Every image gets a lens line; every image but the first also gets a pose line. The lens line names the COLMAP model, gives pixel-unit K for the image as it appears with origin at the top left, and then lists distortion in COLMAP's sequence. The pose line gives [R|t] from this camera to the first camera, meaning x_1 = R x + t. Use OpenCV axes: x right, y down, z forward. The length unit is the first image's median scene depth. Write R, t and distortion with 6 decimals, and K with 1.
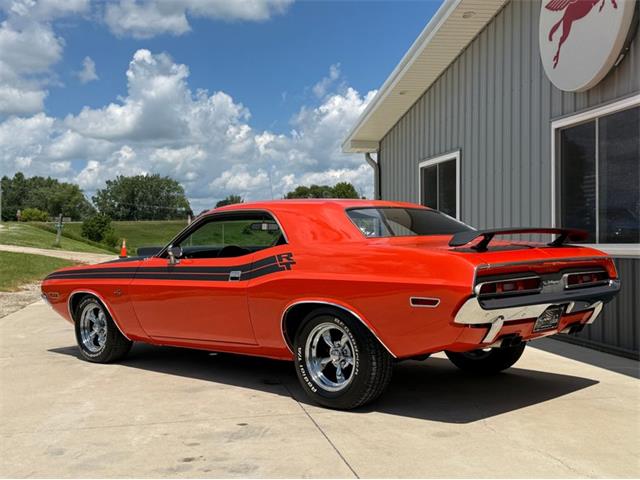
lens RADIAL K [[762.5, 0, 319.8], [0, 762.5, 240.3], [0, 0, 1]] dist [0.155058, -0.426862]
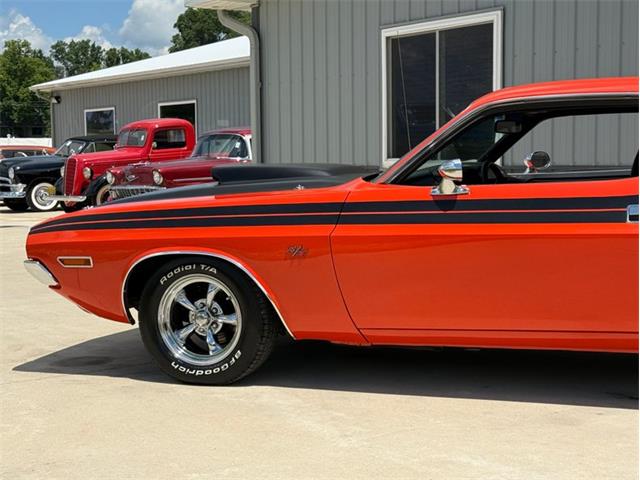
lens RADIAL K [[1181.1, 0, 320.6], [0, 1181.1, 240.0], [0, 0, 1]] dist [0.070095, 0.017368]
pose [[0.921396, -0.034029, 0.387132, -0.662179], [0.007189, 0.997481, 0.070569, 0.003214], [-0.388558, -0.062239, 0.919320, 0.290044]]
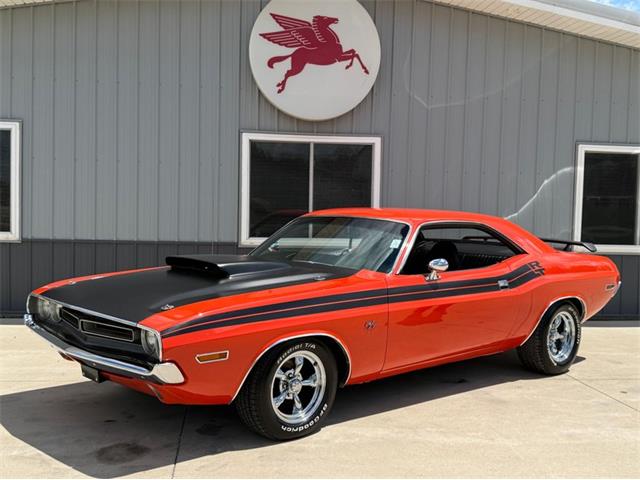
lens RADIAL K [[702.1, 0, 321.9], [0, 702.1, 242.5], [0, 0, 1]] dist [0.218476, -0.541705]
pose [[0.080819, -0.036912, 0.996045, -1.134354], [-0.024518, 0.998938, 0.039009, -0.047111], [-0.996427, -0.027574, 0.079828, 1.174333]]
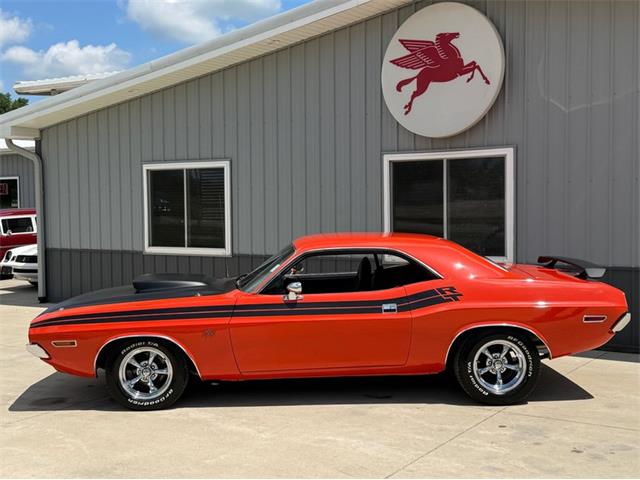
lens RADIAL K [[845.3, 0, 321.1], [0, 845.3, 241.5], [0, 0, 1]] dist [0.171934, -0.318741]
pose [[0.706244, -0.033893, 0.707156, -1.081784], [0.004928, 0.999065, 0.042962, -0.109263], [-0.707951, -0.026857, 0.705751, 0.171690]]
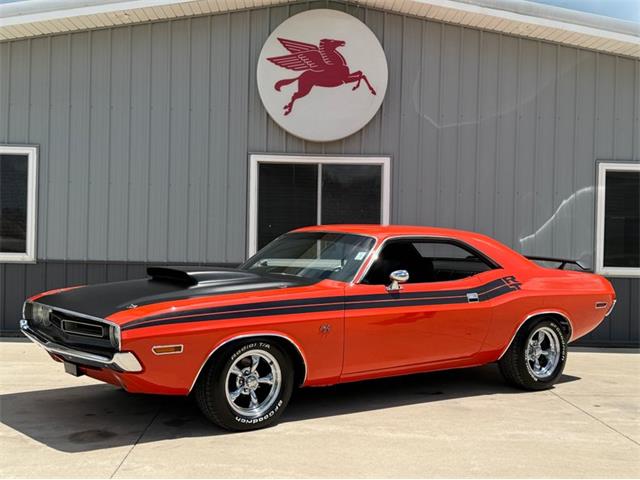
lens RADIAL K [[792.9, 0, 320.0], [0, 792.9, 239.8], [0, 0, 1]] dist [0.206925, -0.499712]
pose [[0.171650, 0.011536, 0.985090, -1.303279], [-0.023472, 0.999695, -0.007617, -0.024321], [-0.984878, -0.021815, 0.171869, 1.017236]]
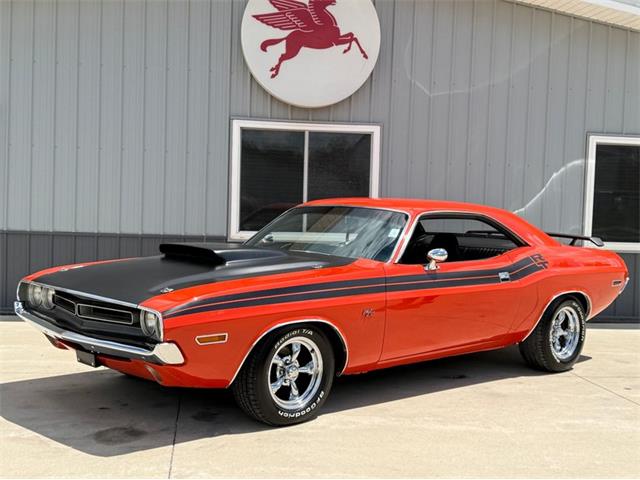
lens RADIAL K [[792.9, 0, 320.0], [0, 792.9, 239.8], [0, 0, 1]] dist [0.206925, -0.499712]
pose [[0.072383, -0.028304, 0.996975, -1.233068], [-0.032772, 0.998990, 0.030740, -0.031283], [-0.996838, -0.034897, 0.071383, 1.173639]]
